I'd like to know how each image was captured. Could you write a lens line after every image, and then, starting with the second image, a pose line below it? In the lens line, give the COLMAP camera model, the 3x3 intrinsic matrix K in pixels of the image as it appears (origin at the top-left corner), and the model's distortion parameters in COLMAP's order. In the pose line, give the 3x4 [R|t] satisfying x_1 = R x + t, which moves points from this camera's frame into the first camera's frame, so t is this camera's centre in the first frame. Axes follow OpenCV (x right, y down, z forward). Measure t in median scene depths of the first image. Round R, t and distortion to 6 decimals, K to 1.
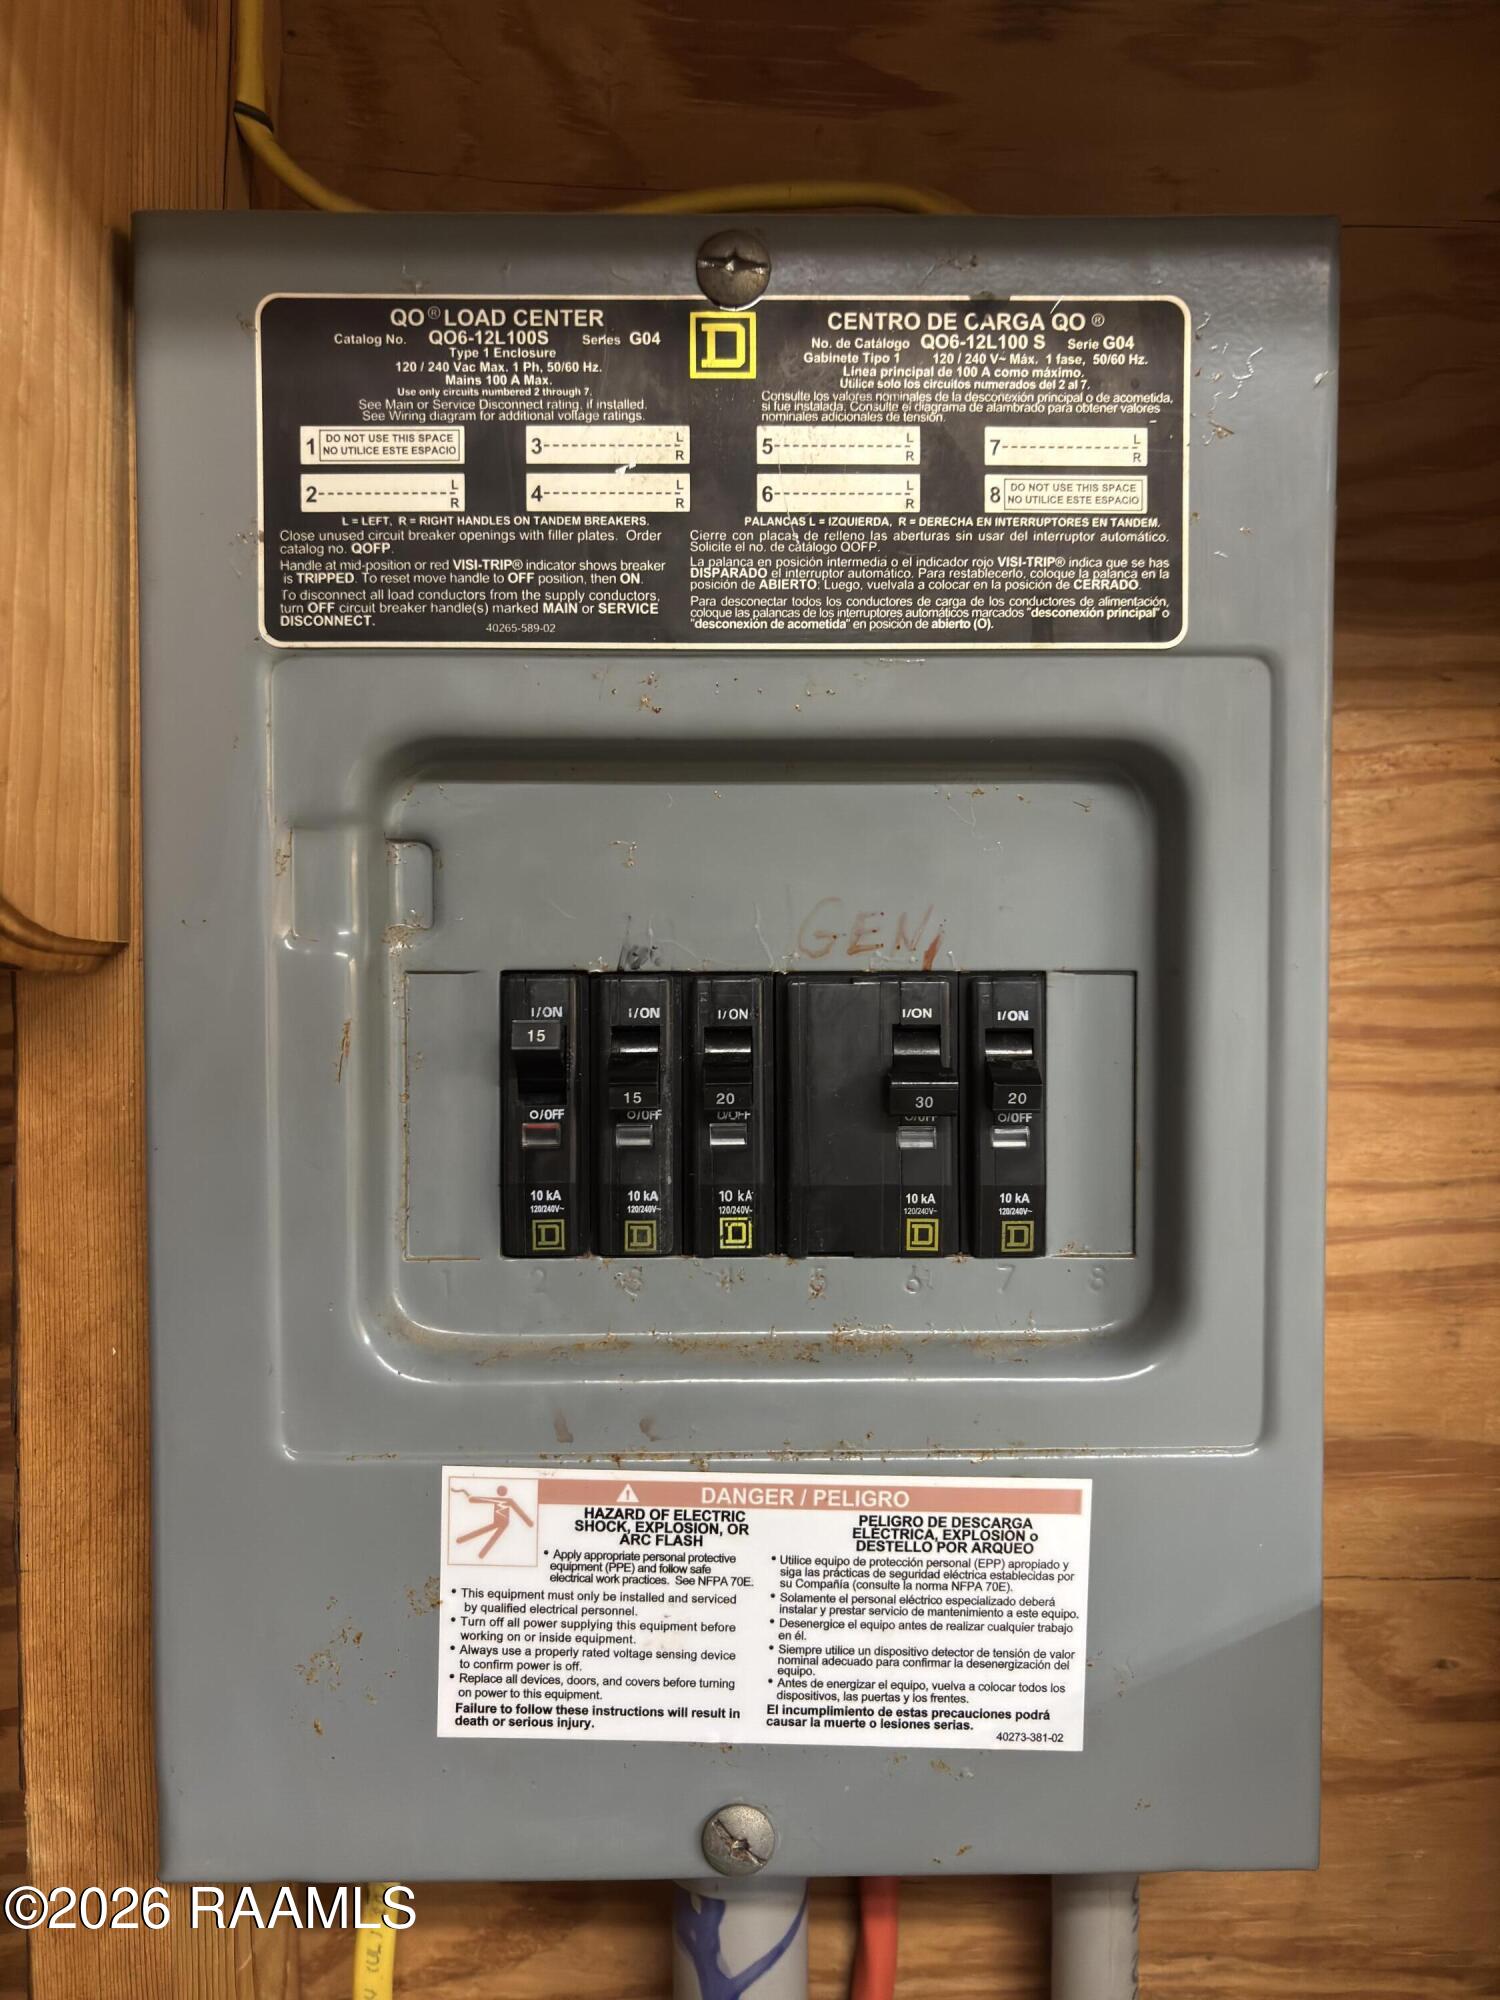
lens RADIAL K [[1540.9, 0, 739.3], [0, 1540.9, 995.0], [0, 0, 1]] dist [0.087666, -0.175322]
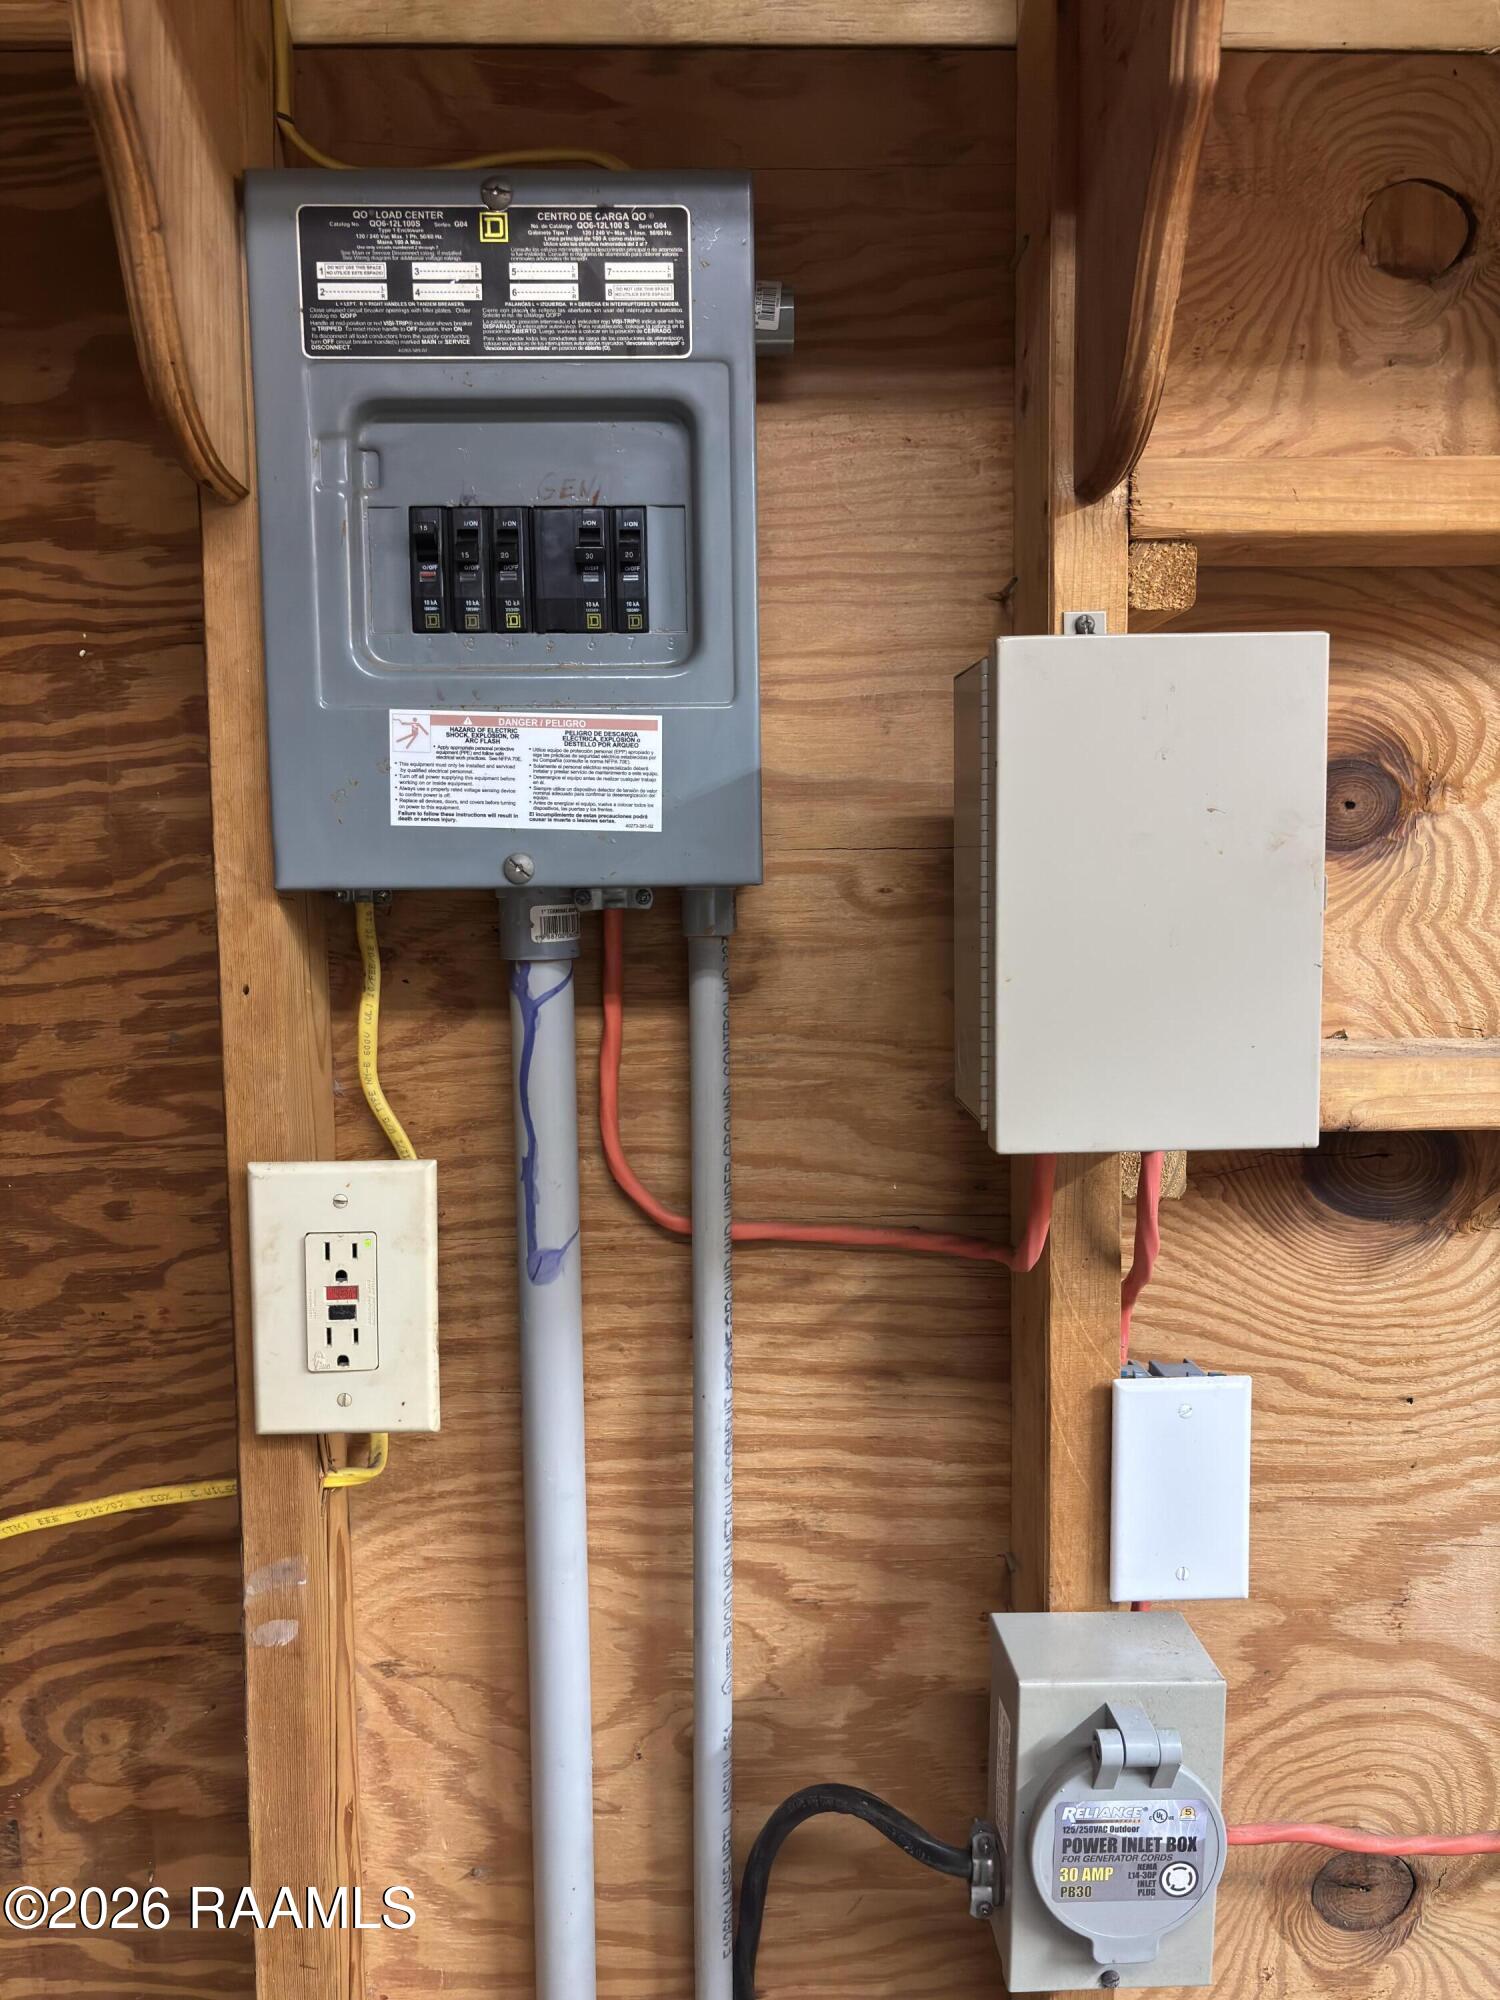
lens RADIAL K [[1539.8, 0, 743.8], [0, 1539.8, 1012.4], [0, 0, 1]] dist [0.036602, -0.010475]
pose [[0.999756, -0.014782, 0.016400, 0.309553], [0.013922, 0.998584, 0.051351, 0.654395], [-0.017136, -0.051110, 0.998546, -1.418207]]
